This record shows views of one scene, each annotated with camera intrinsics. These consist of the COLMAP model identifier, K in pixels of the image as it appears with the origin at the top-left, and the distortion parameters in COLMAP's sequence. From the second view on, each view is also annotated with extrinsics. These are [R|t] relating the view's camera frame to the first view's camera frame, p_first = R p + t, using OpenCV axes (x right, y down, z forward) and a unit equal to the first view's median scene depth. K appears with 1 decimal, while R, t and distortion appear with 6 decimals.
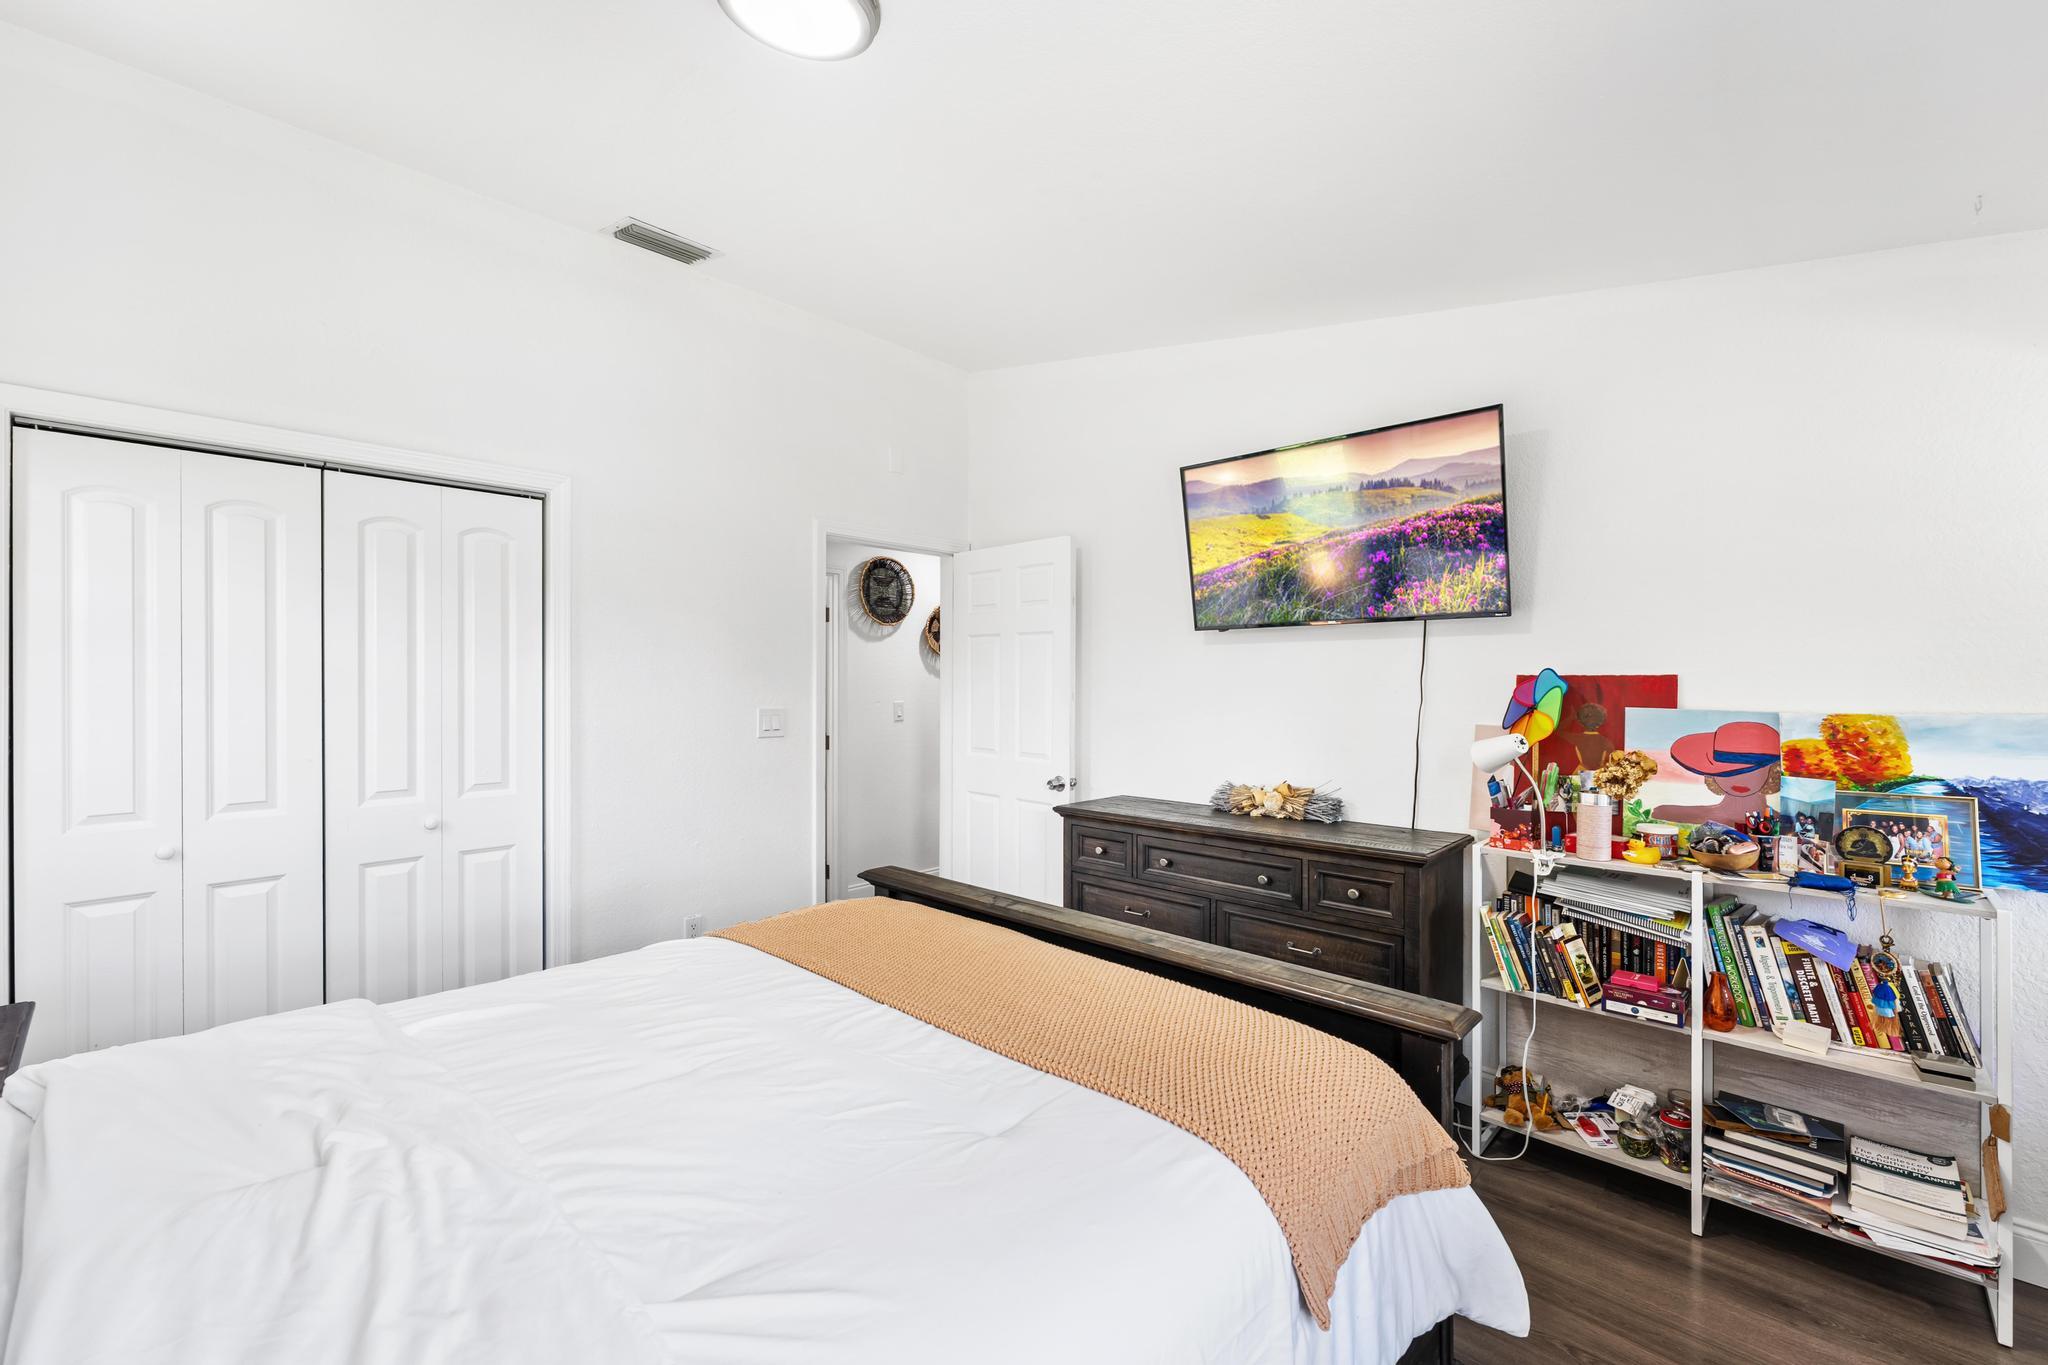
lens RADIAL K [[822.3, 0, 1026.4], [0, 822.3, 677.9], [0, 0, 1]] dist [-0.001868, 0.000110]
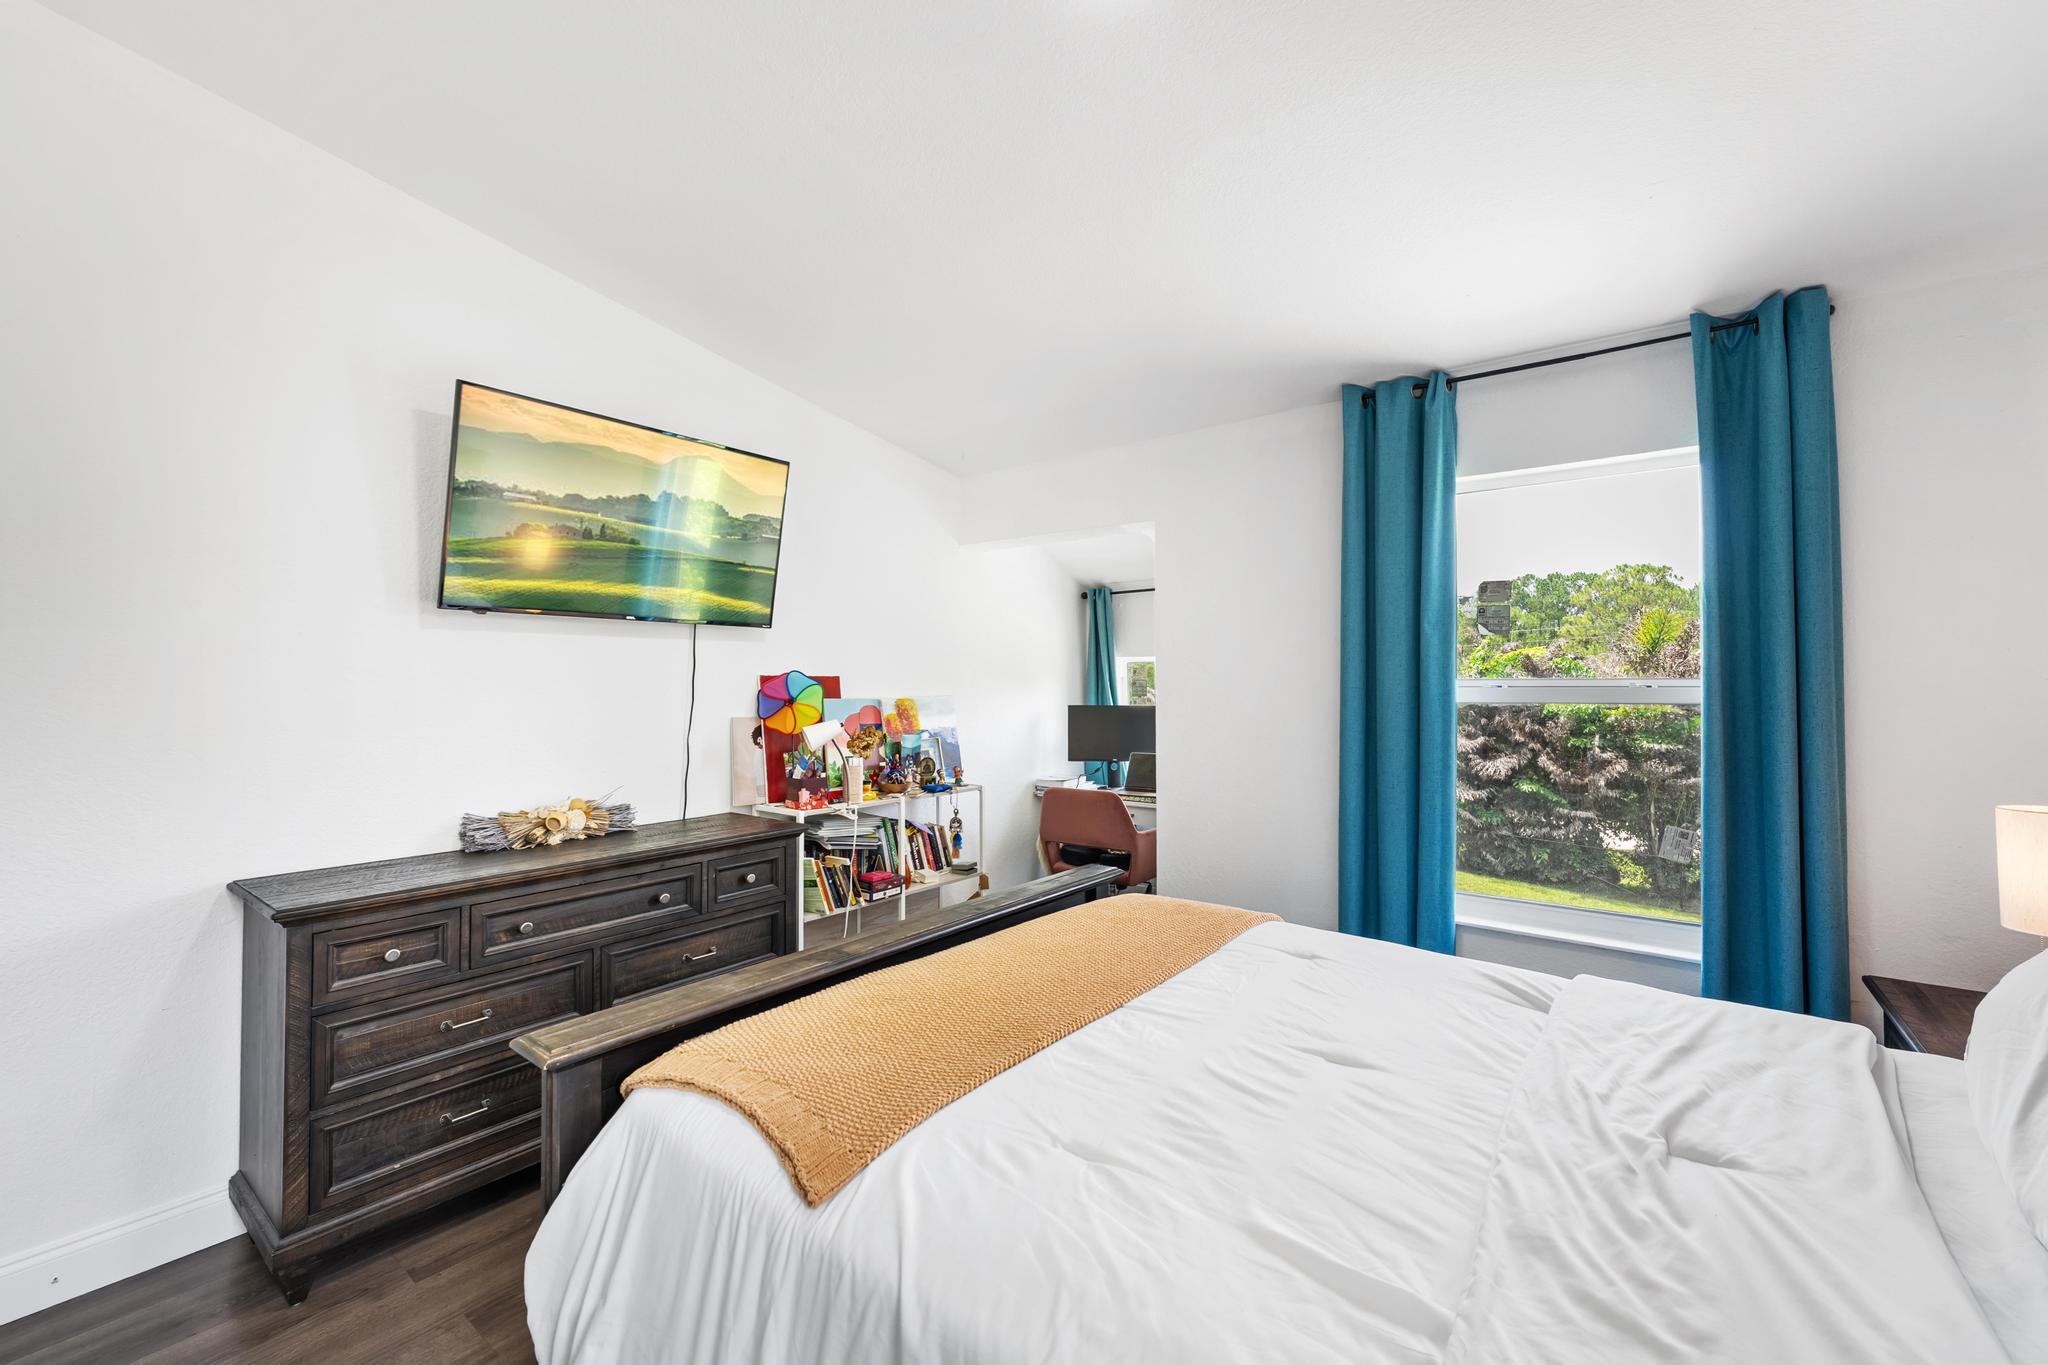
lens RADIAL K [[822.3, 0, 1023.1], [0, 822.3, 667.2], [0, 0, 1]] dist [-0.001868, 0.000110]
pose [[-0.065084, 0.019862, 0.997682, -0.675553], [0.000614, 0.999802, -0.019864, 0.008574], [-0.997880, -0.000680, -0.065083, 0.689155]]
